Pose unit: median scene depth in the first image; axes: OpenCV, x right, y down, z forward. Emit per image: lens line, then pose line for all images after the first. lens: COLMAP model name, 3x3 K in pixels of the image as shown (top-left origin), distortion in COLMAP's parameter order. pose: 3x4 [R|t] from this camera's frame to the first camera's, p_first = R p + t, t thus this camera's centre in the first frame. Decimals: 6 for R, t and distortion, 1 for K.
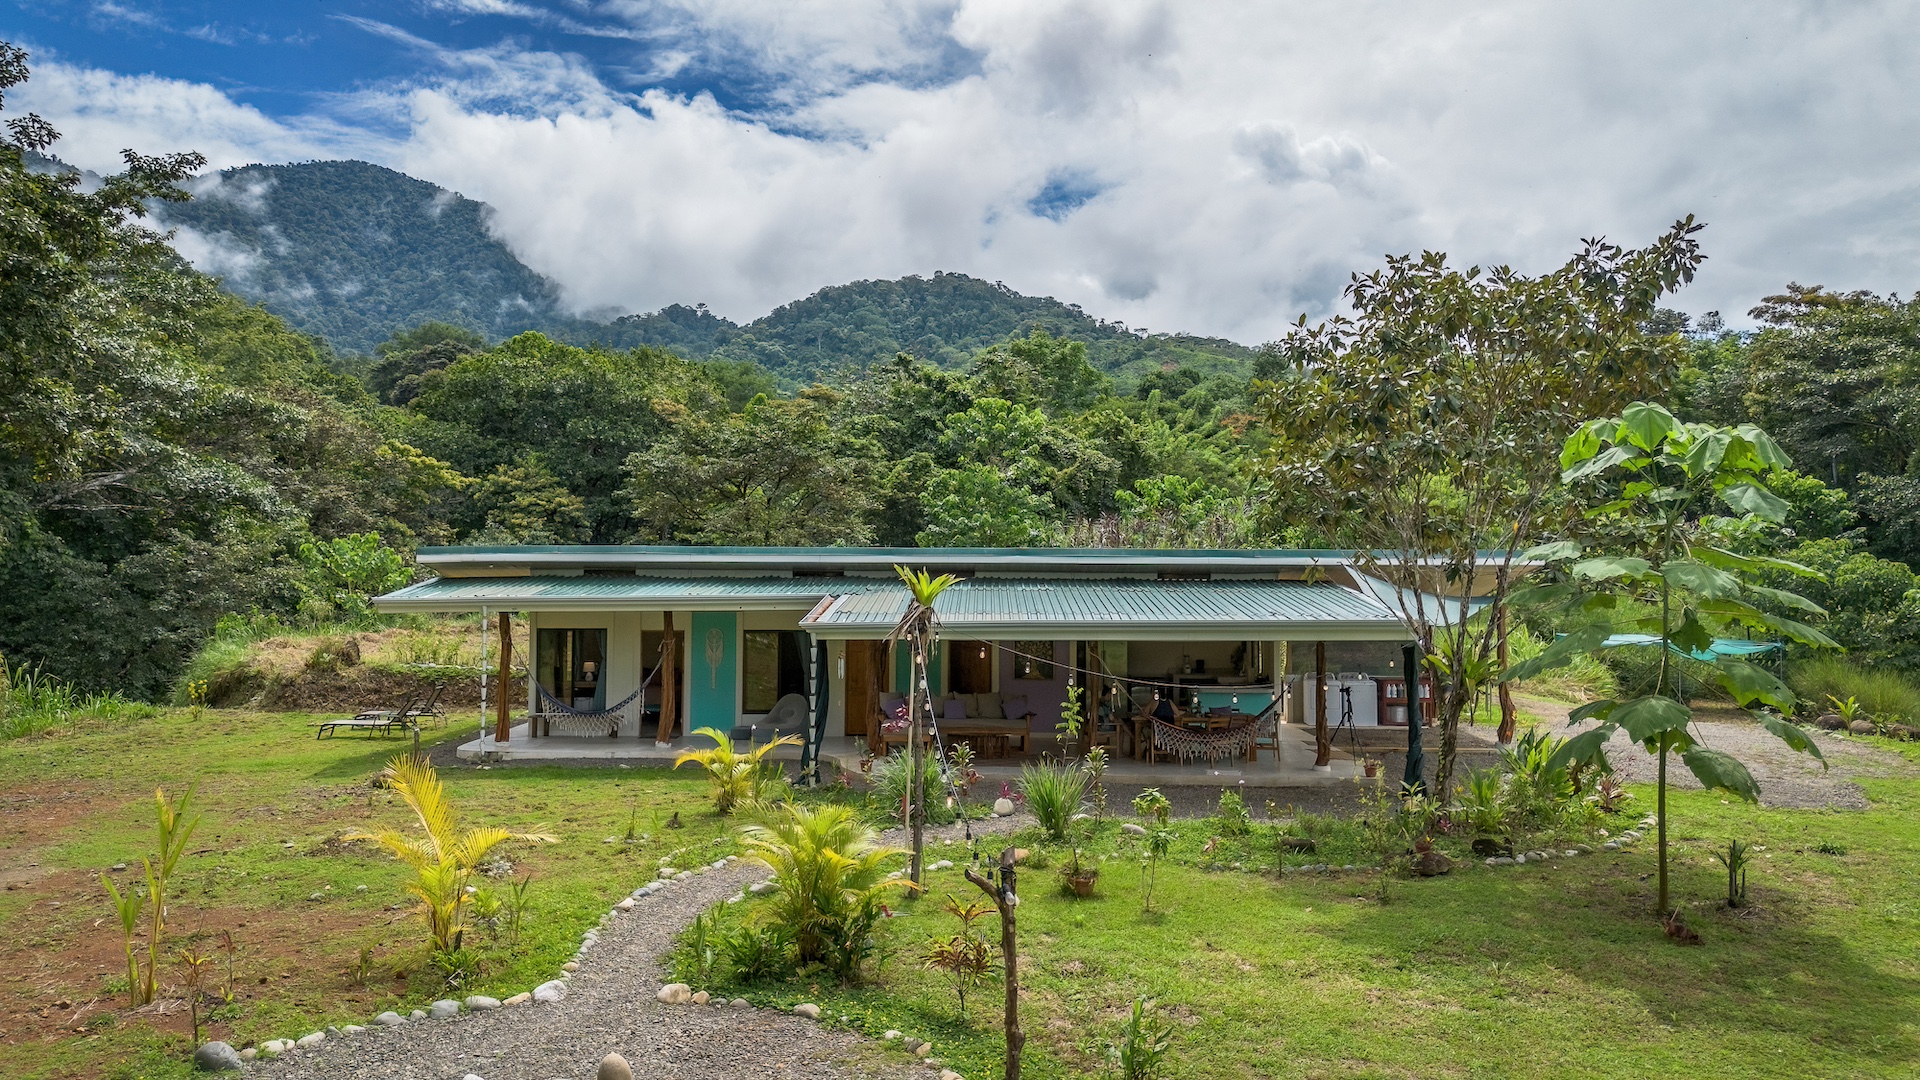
lens RADIAL K [[1354.6, 0, 962.1], [0, 1354.6, 540.8], [0, 0, 1]] dist [0.065801, -0.072180]
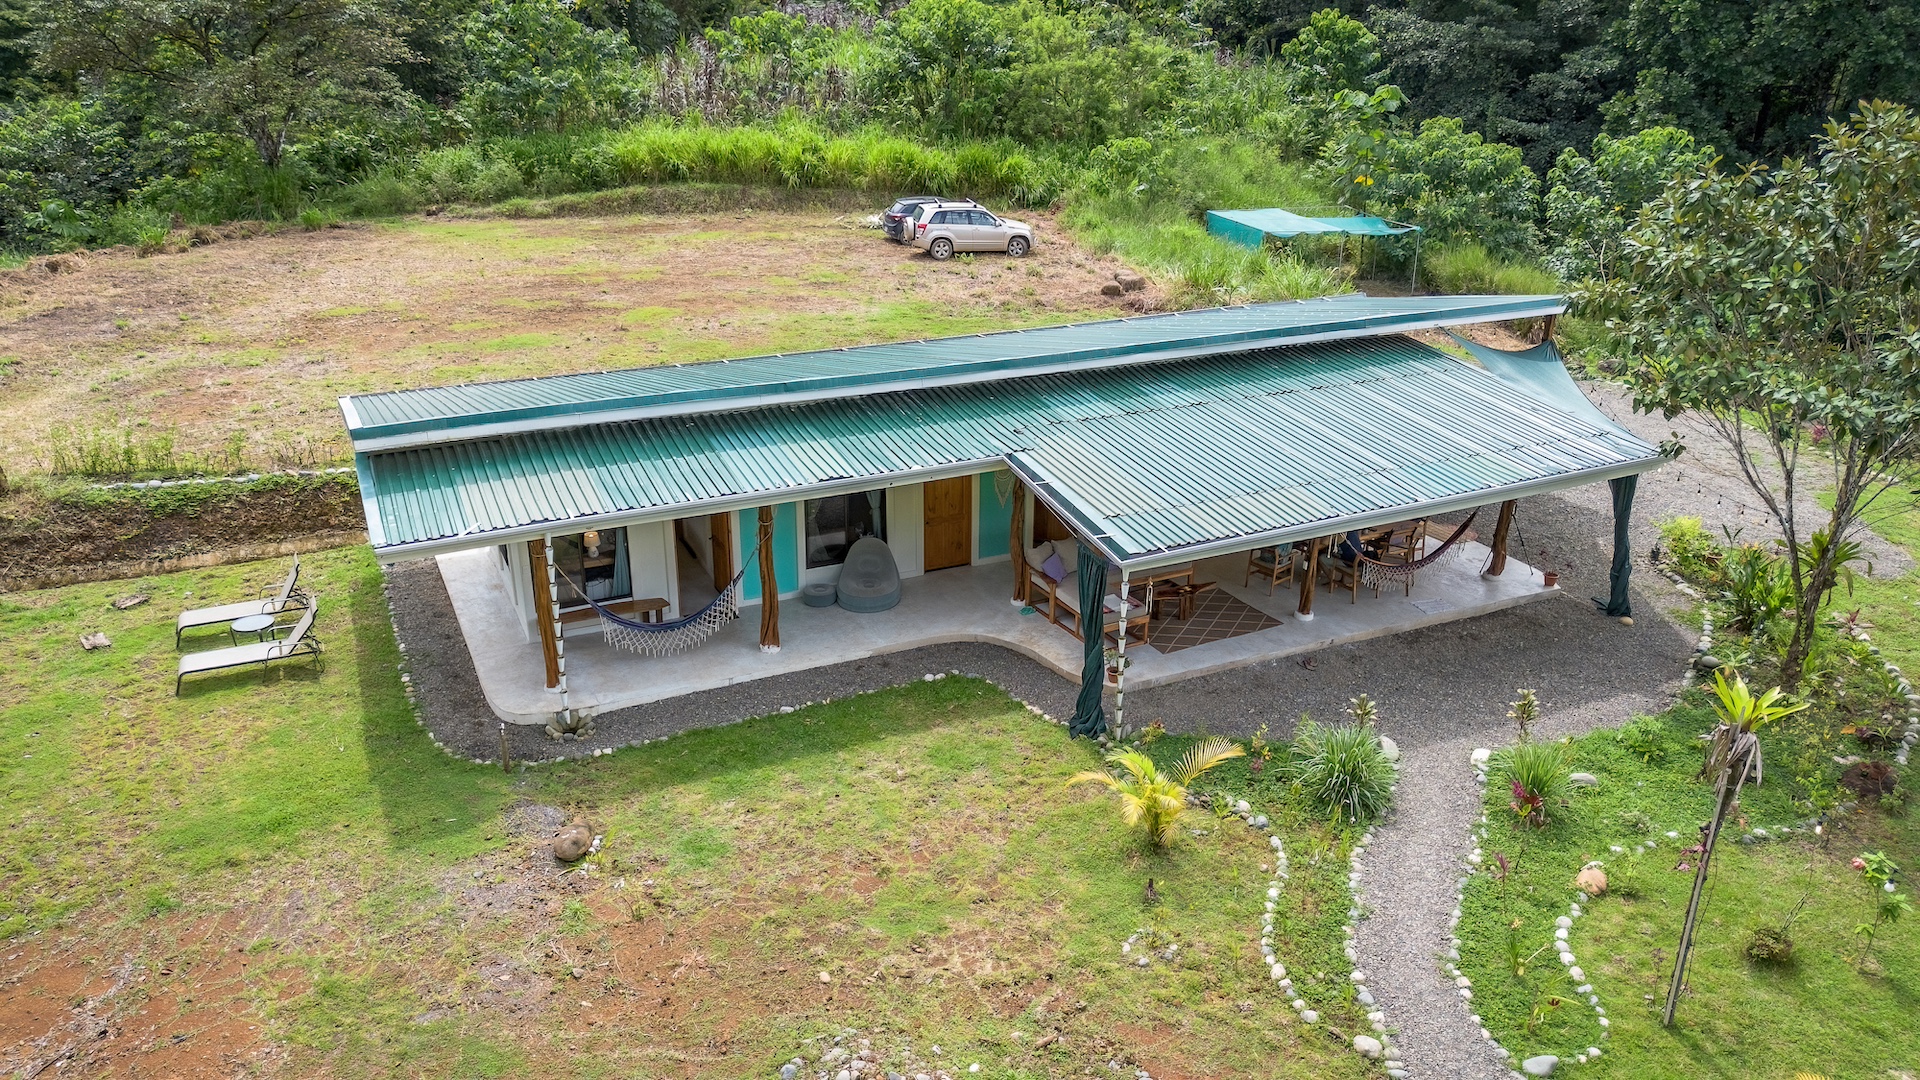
lens RADIAL K [[1354.6, 0, 959.0], [0, 1354.6, 543.8], [0, 0, 1]] dist [0.065801, -0.072180]
pose [[0.892564, -0.165099, 0.419609, -0.407467], [-0.011992, 0.921541, 0.388096, -0.194293], [-0.450761, -0.351433, 0.820554, 0.305924]]
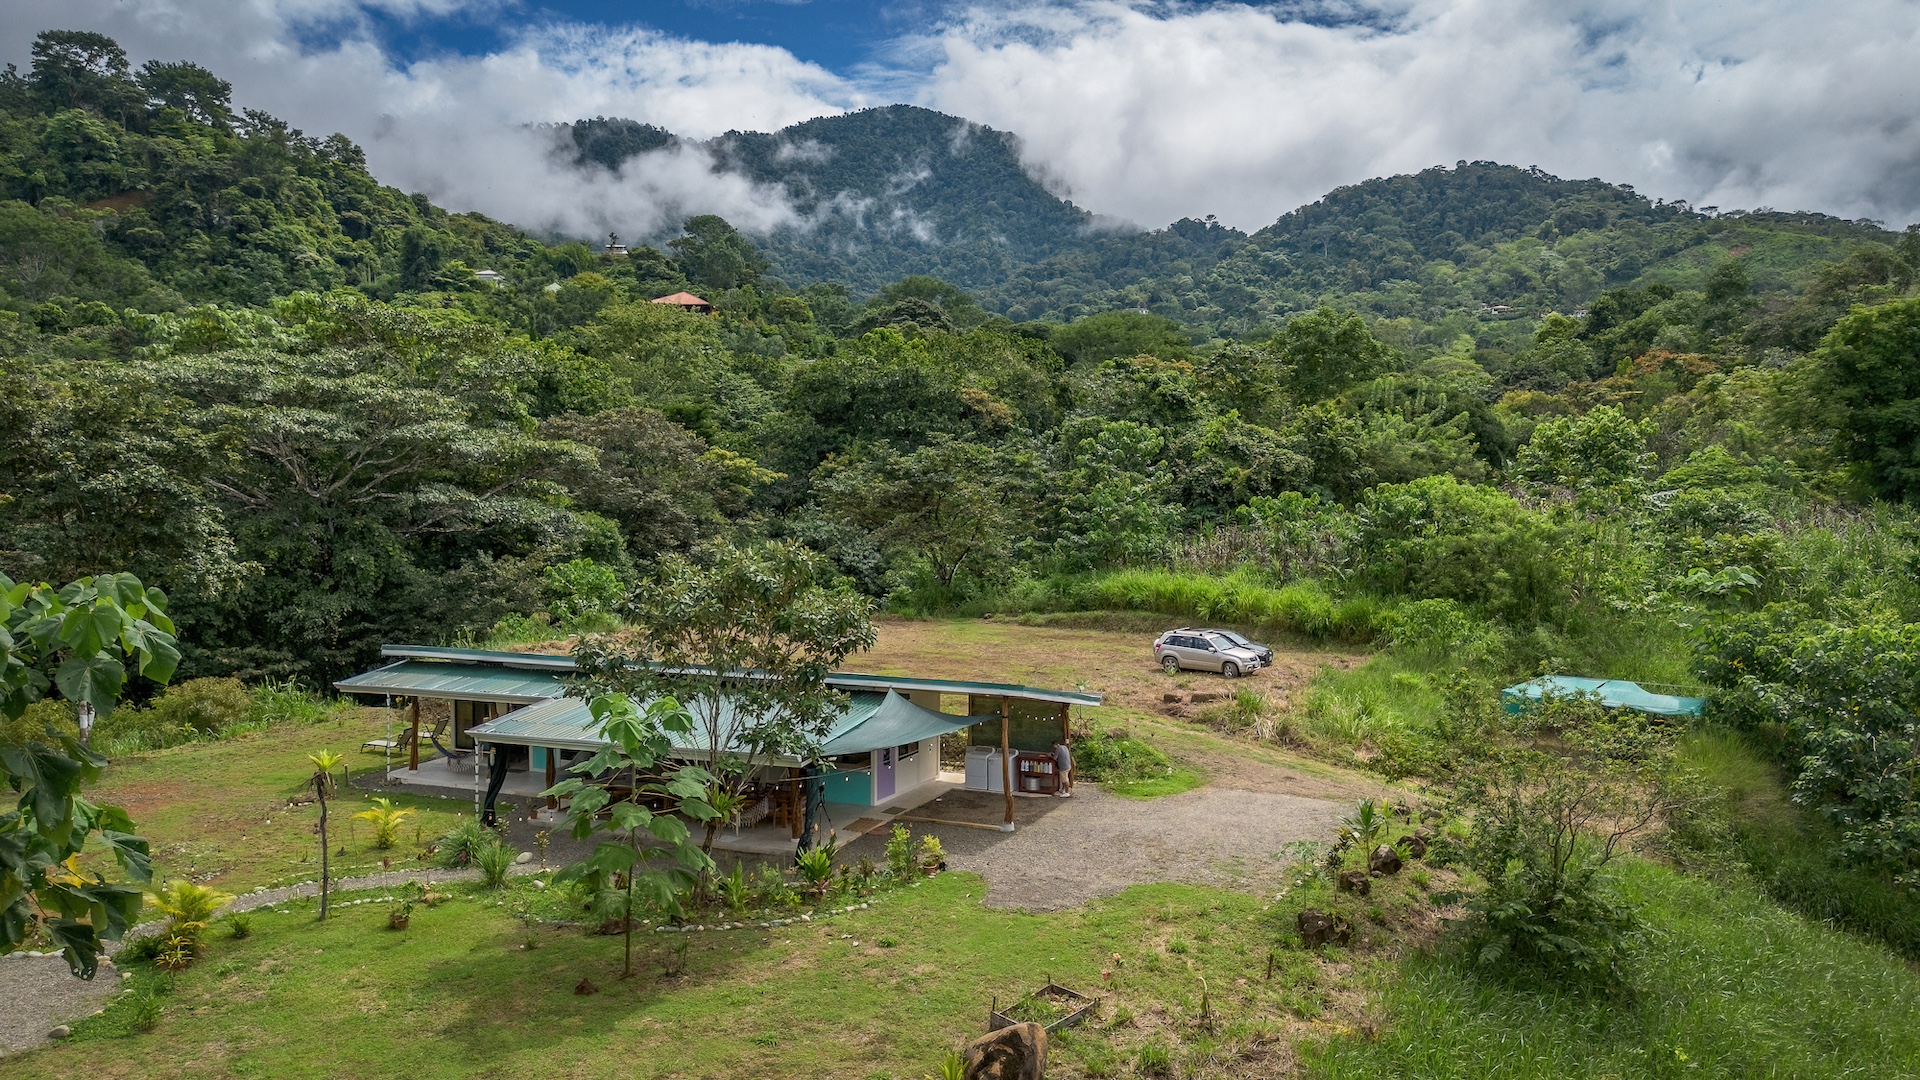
lens RADIAL K [[1354.6, 0, 970.1], [0, 1354.6, 549.9], [0, 0, 1]] dist [0.065801, -0.072180]
pose [[0.932157, 0.016456, -0.361680, 0.806268], [0.009498, 0.997511, 0.069863, -0.206351], [0.361929, -0.068558, 0.929681, -0.236566]]
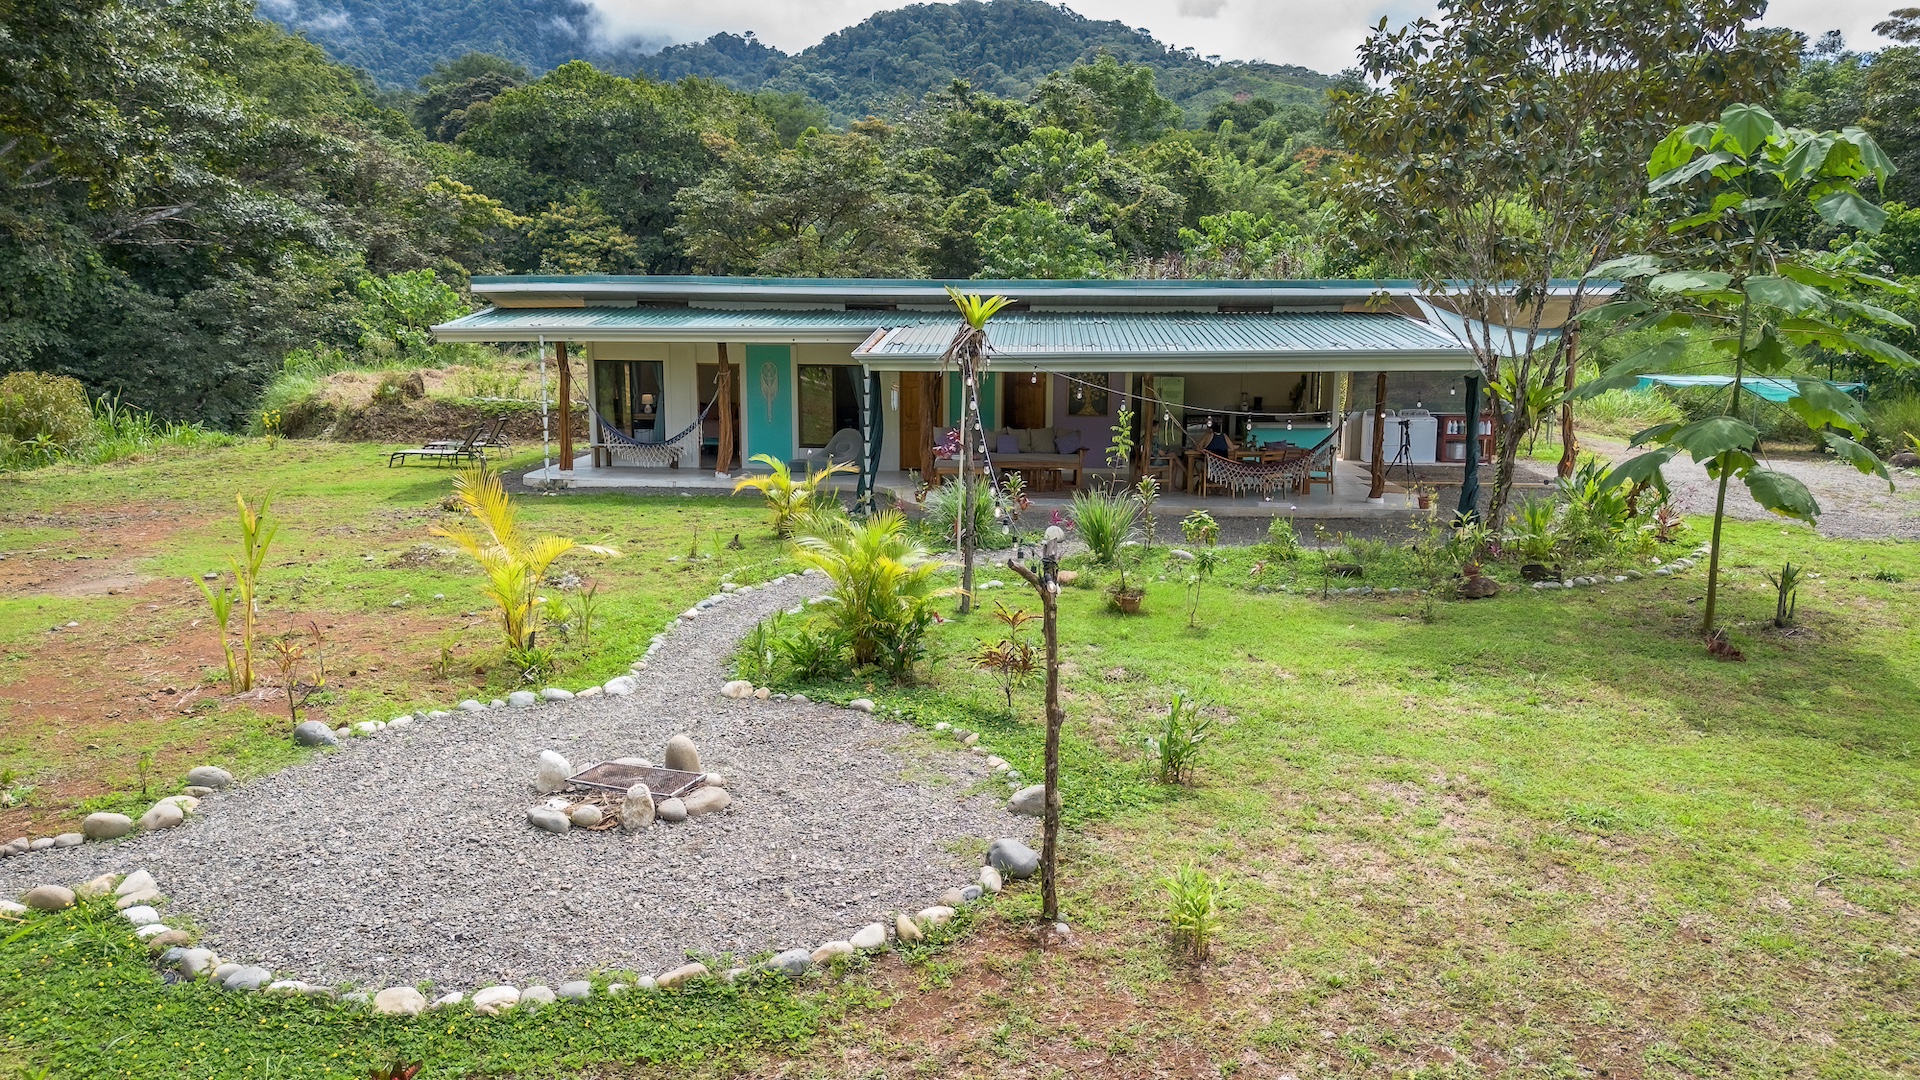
lens RADIAL K [[1354.6, 0, 960.8], [0, 1354.6, 543.8], [0, 0, 1]] dist [0.065801, -0.072180]
pose [[0.999068, 0.008577, -0.042309, 0.002414], [-0.000547, 0.982503, 0.186247, 0.010134], [0.043166, -0.186050, 0.981592, -0.000793]]
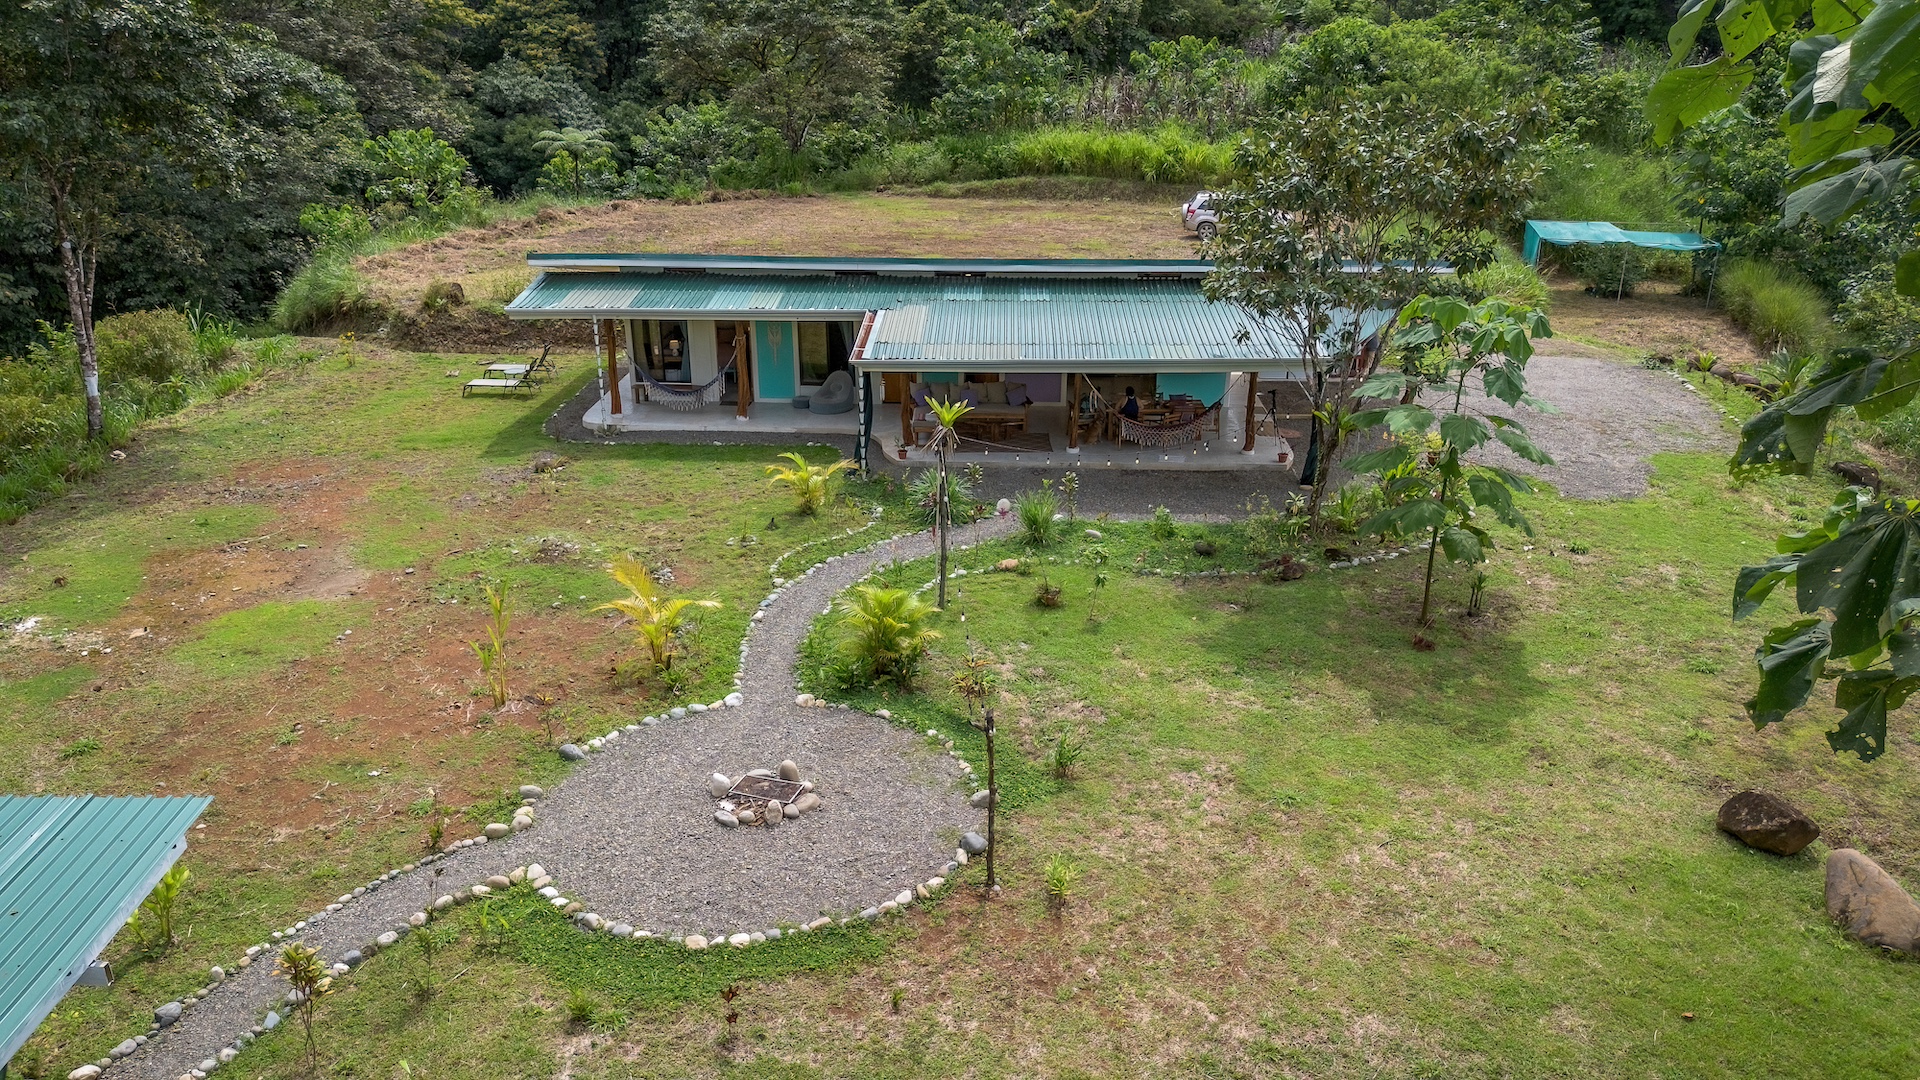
lens RADIAL K [[1354.6, 0, 961.1], [0, 1354.6, 537.1], [0, 0, 1]] dist [0.065801, -0.072180]
pose [[0.999906, 0.002295, -0.013516, 0.004267], [0.002855, 0.929399, 0.369064, -0.201467], [0.013409, -0.369068, 0.929306, -0.211211]]
